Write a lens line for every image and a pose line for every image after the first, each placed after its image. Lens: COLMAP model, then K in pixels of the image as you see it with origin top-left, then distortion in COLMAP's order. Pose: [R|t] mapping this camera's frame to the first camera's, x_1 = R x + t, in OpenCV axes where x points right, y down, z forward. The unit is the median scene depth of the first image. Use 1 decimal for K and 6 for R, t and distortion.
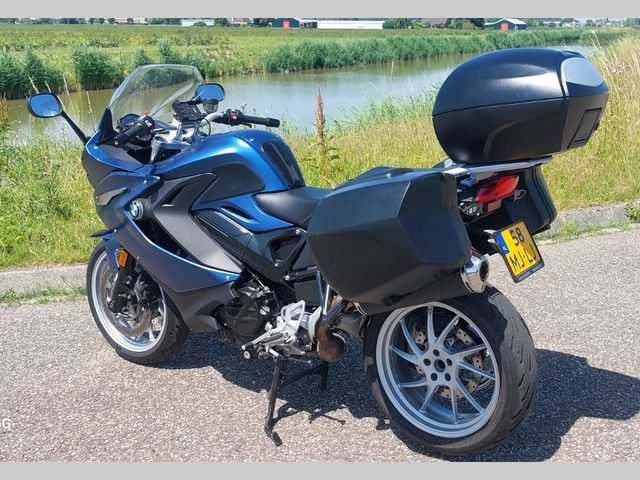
lens RADIAL K [[796.1, 0, 320.0], [0, 796.1, 240.0], [0, 0, 1]] dist [0.058328, -0.030775]
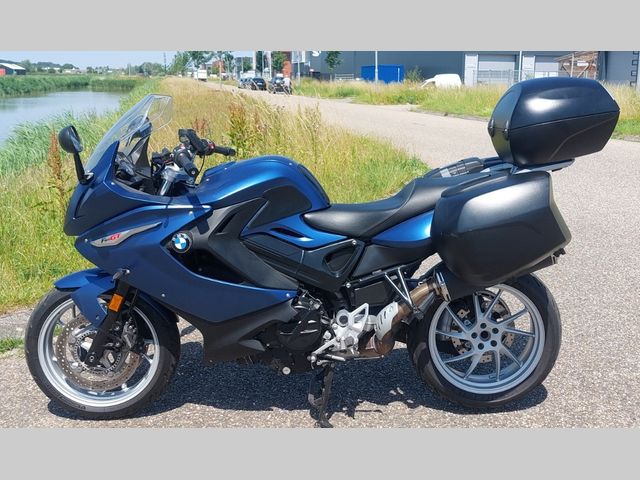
lens RADIAL K [[796.1, 0, 320.0], [0, 796.1, 240.0], [0, 0, 1]] dist [0.058328, -0.030775]
pose [[0.820524, -0.105807, 0.561735, -0.658991], [0.136595, 0.990542, -0.012948, -0.005623], [-0.555052, 0.087354, 0.827216, 0.107330]]
